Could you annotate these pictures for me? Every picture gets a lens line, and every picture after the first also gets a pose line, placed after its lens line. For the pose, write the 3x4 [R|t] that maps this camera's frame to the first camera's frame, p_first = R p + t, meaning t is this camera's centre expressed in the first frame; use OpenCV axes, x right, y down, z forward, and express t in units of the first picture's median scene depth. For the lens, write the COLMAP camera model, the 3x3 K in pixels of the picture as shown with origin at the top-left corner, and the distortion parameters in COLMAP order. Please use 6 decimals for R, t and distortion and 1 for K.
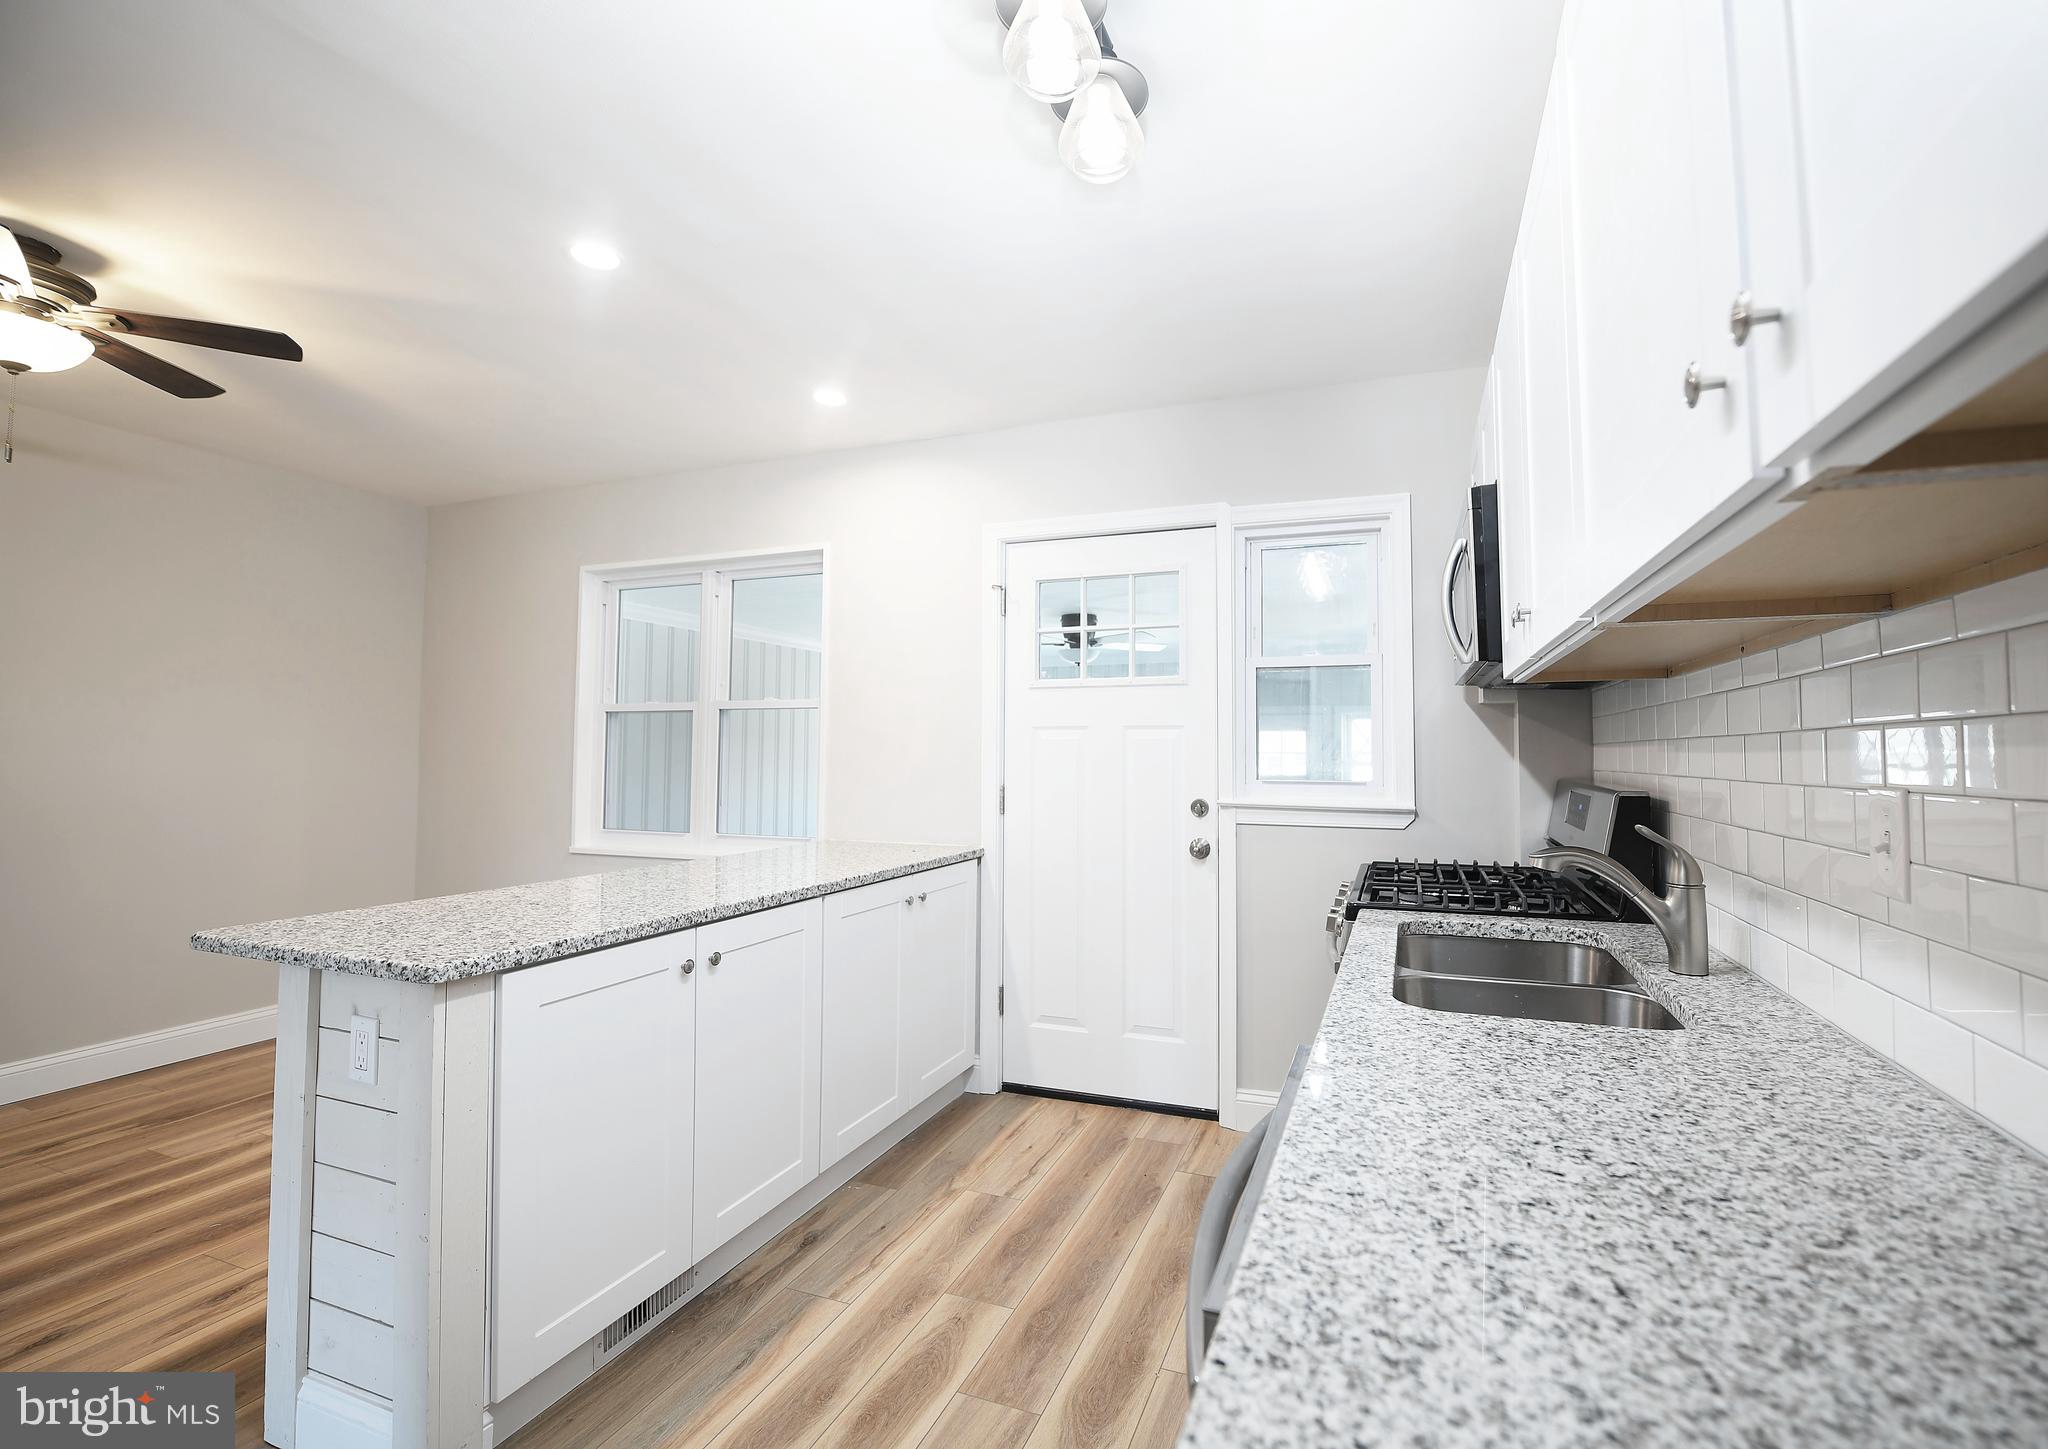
lens RADIAL K [[890.7, 0, 1093.5], [0, 890.7, 717.1], [0, 0, 1]] dist [-0.002912, -0.009736]
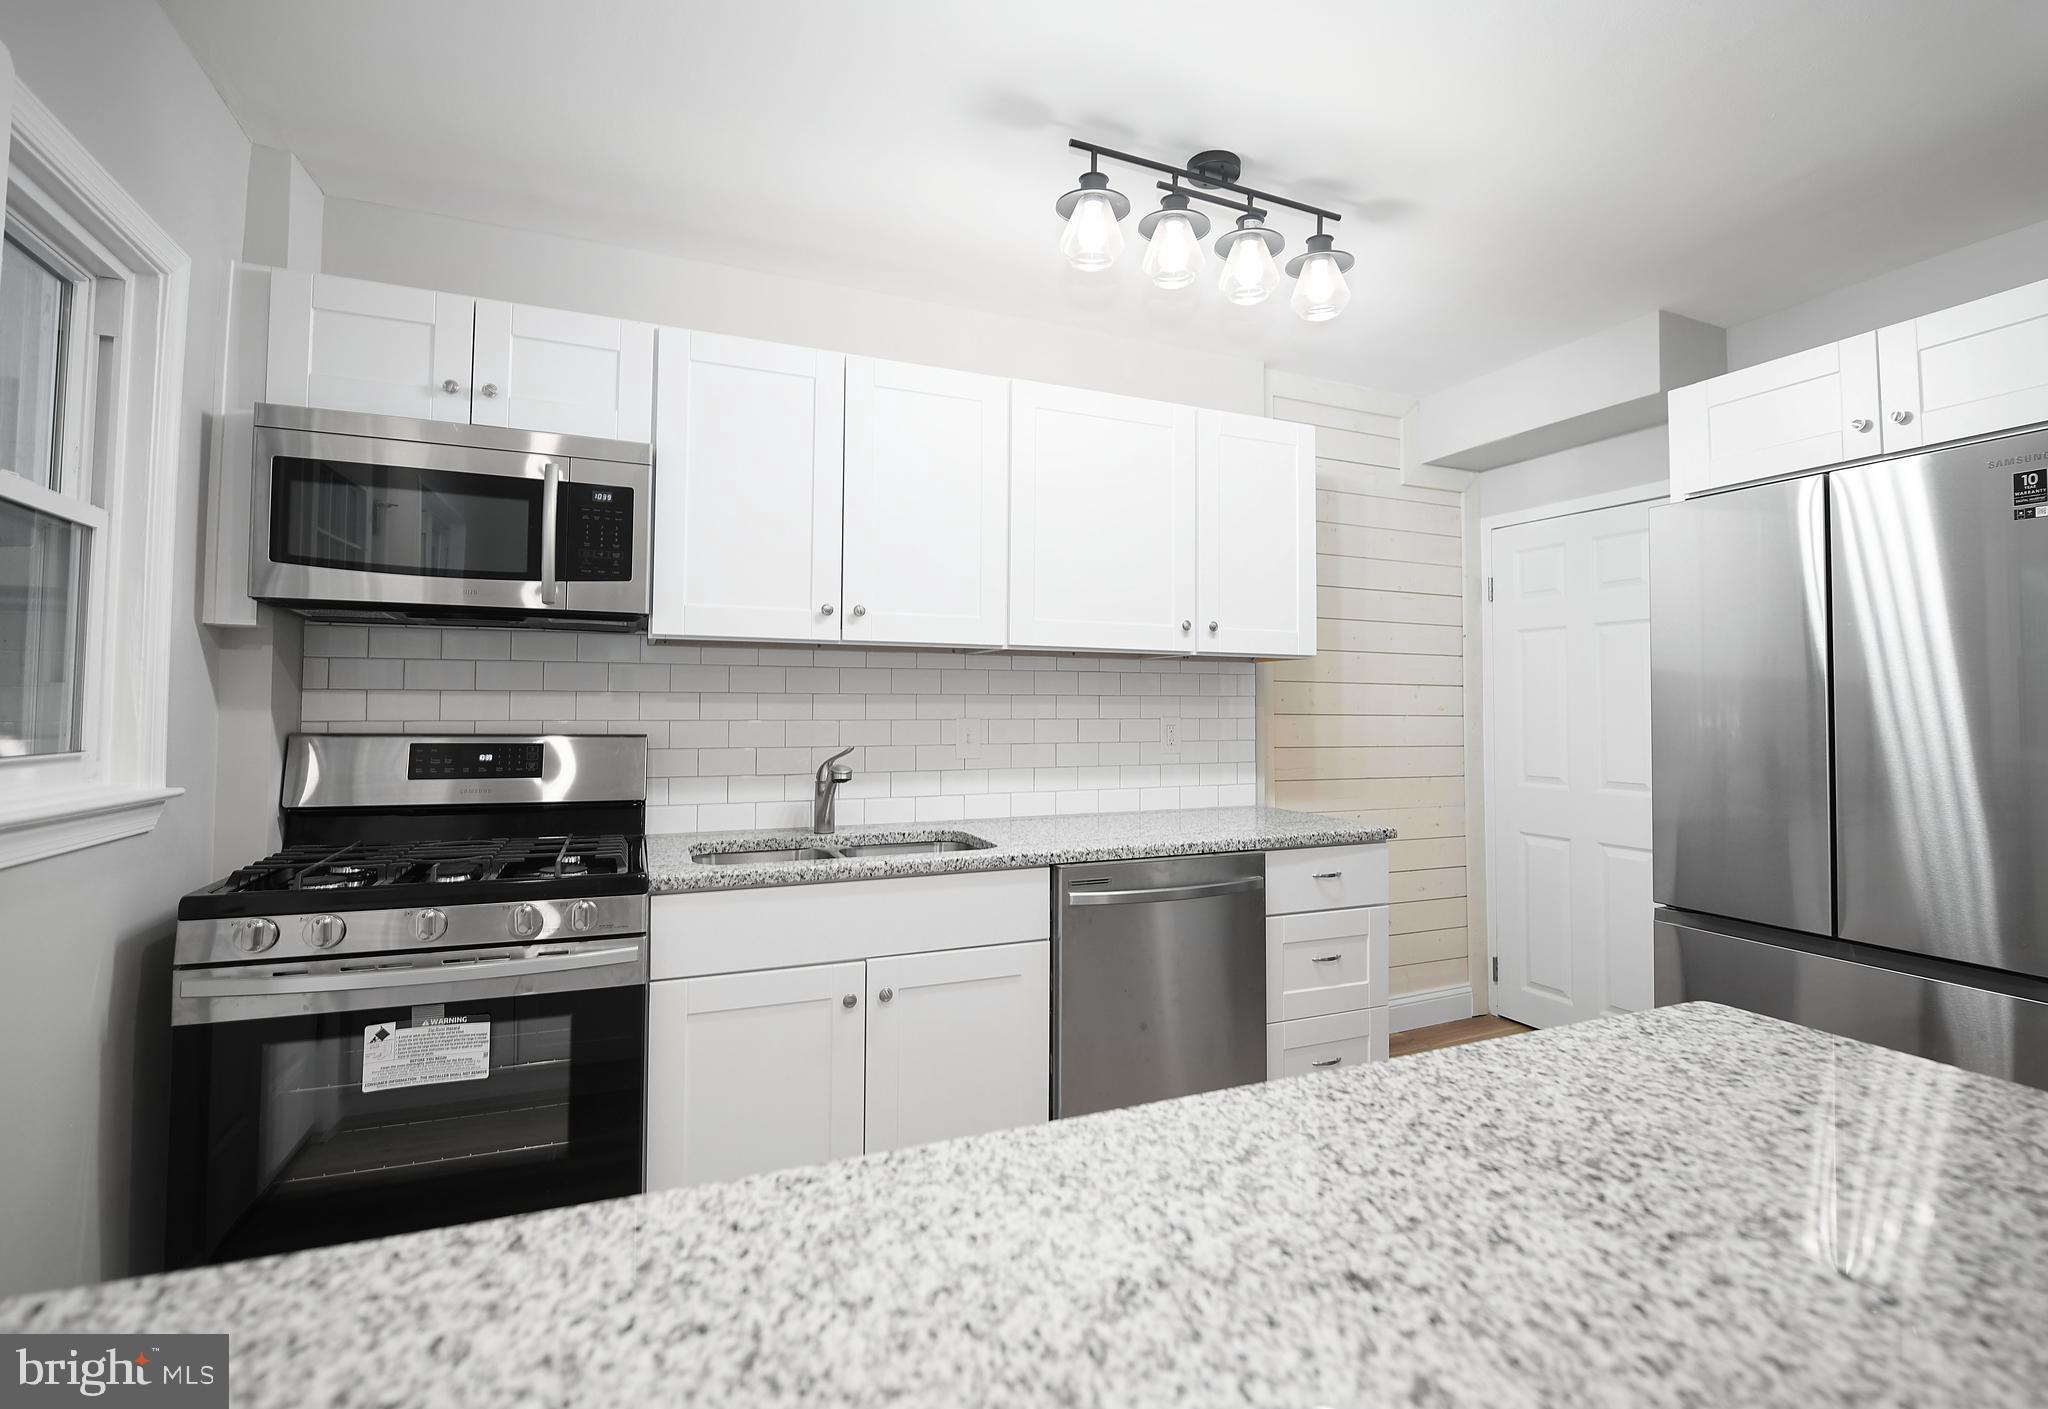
lens RADIAL K [[948.3, 0, 1041.9], [0, 948.3, 672.6], [0, 0, 1]] dist [-0.012110, -0.001138]
pose [[-0.687223, 0.021809, 0.726119, -0.492576], [-0.036574, 0.997243, -0.064567, 0.042548], [-0.725525, -0.070930, -0.684530, 1.013891]]
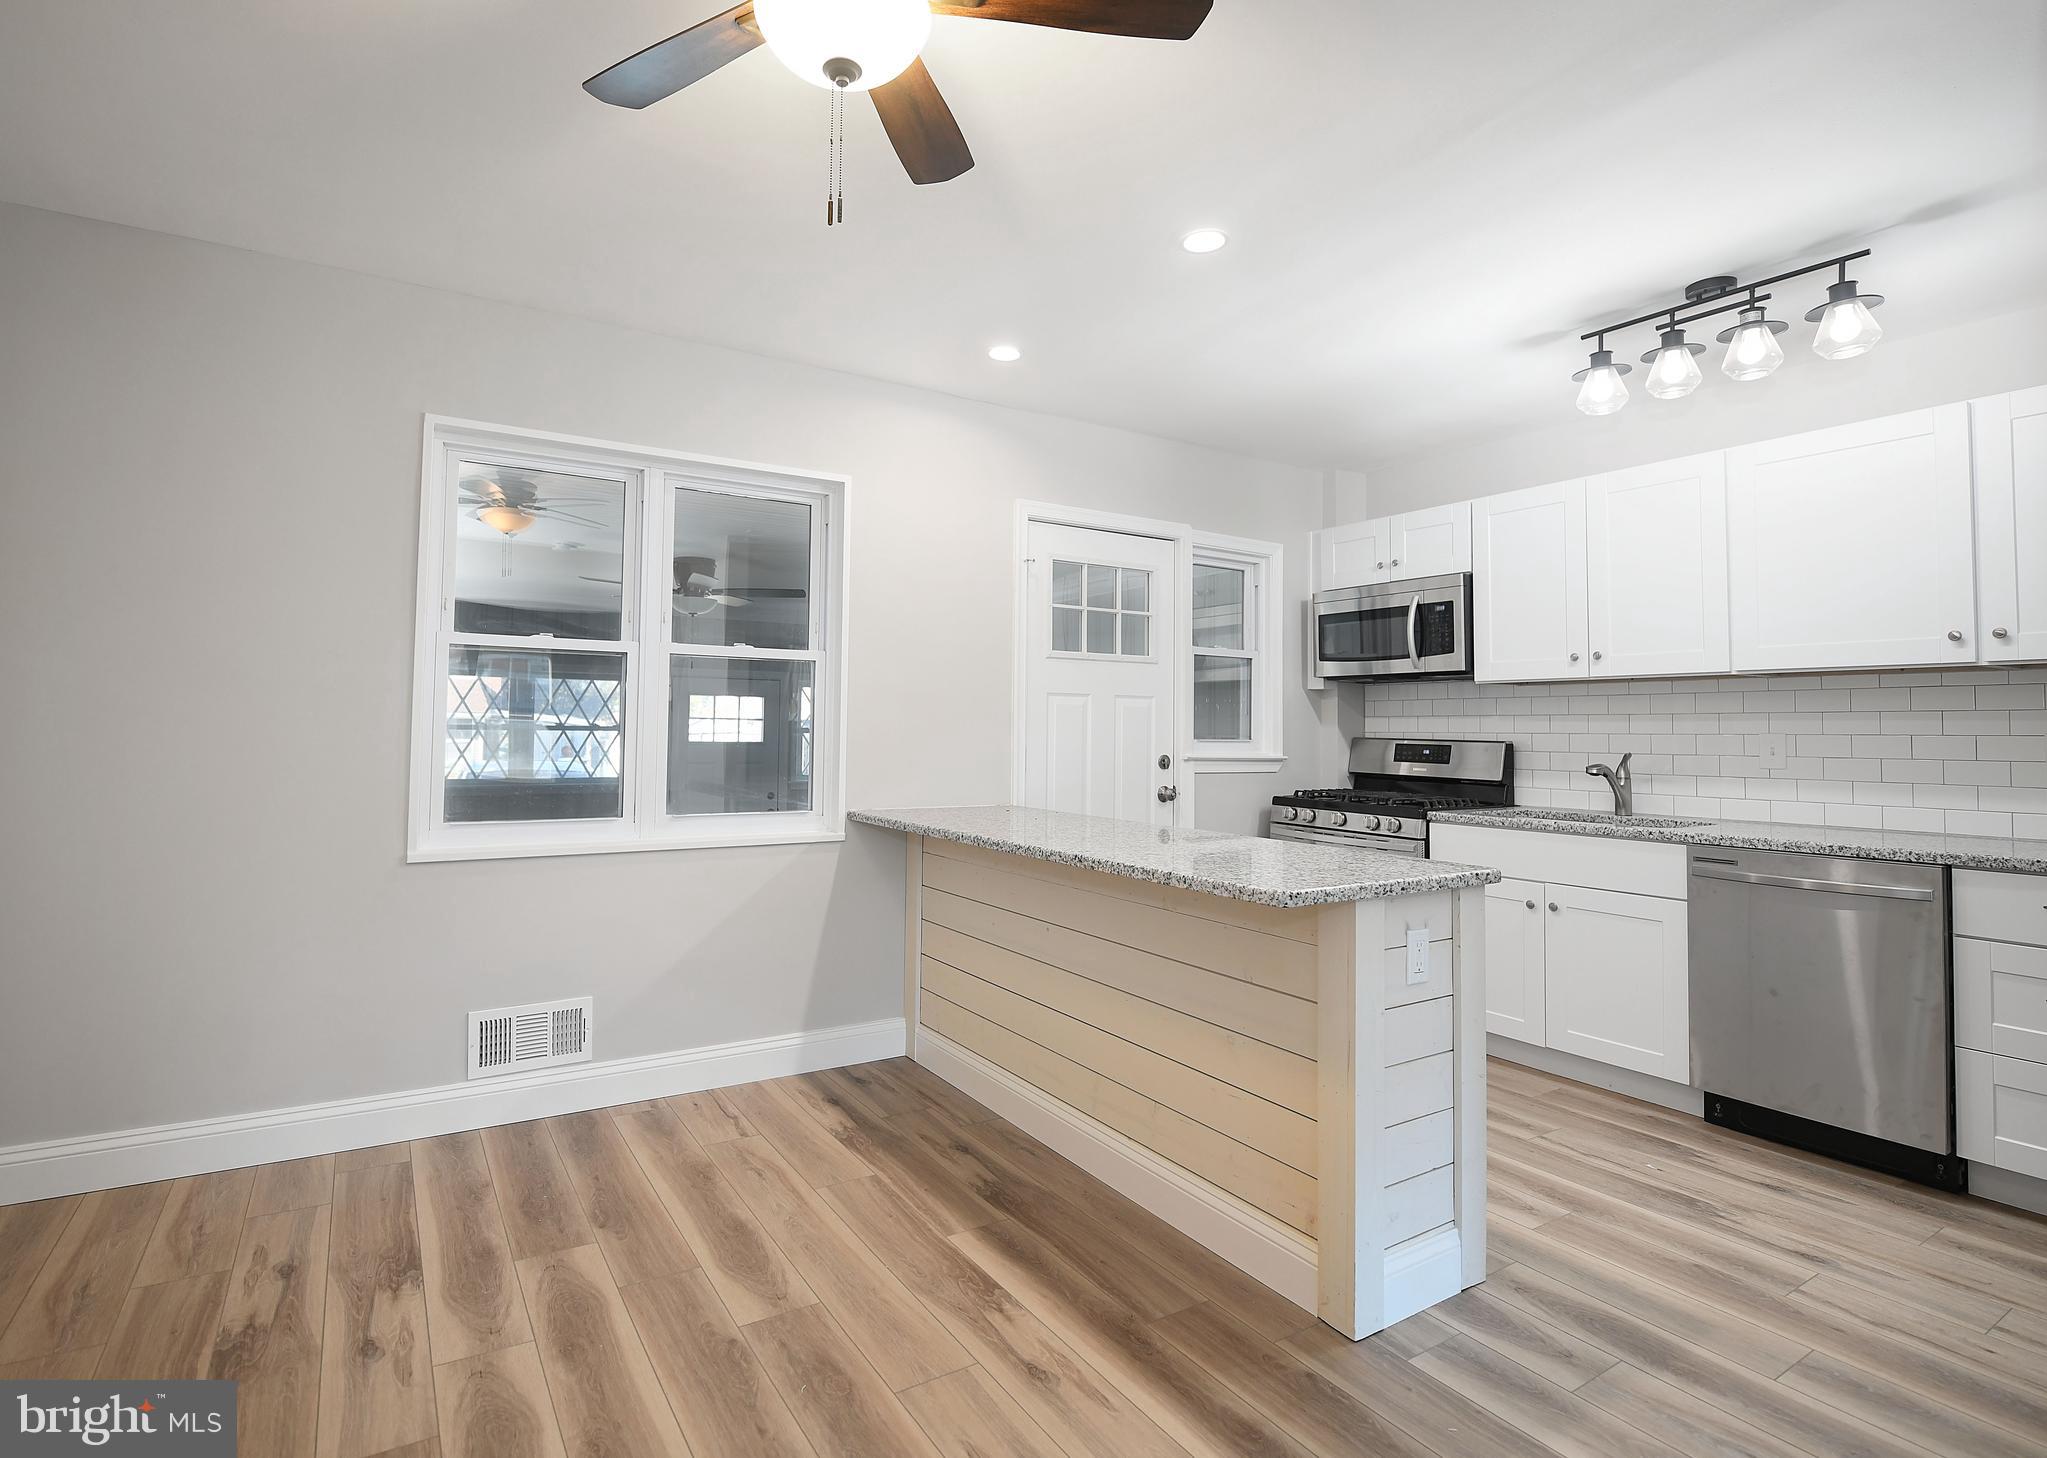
lens RADIAL K [[1002.6, 0, 961.3], [0, 1002.6, 691.0], [0, 0, 1]] dist [-0.012776, -0.002195]
pose [[0.637360, 0.034569, 0.769791, -1.287023], [-0.042087, 0.999064, -0.010019, 0.030415], [-0.769416, -0.026013, 0.638218, 0.347217]]
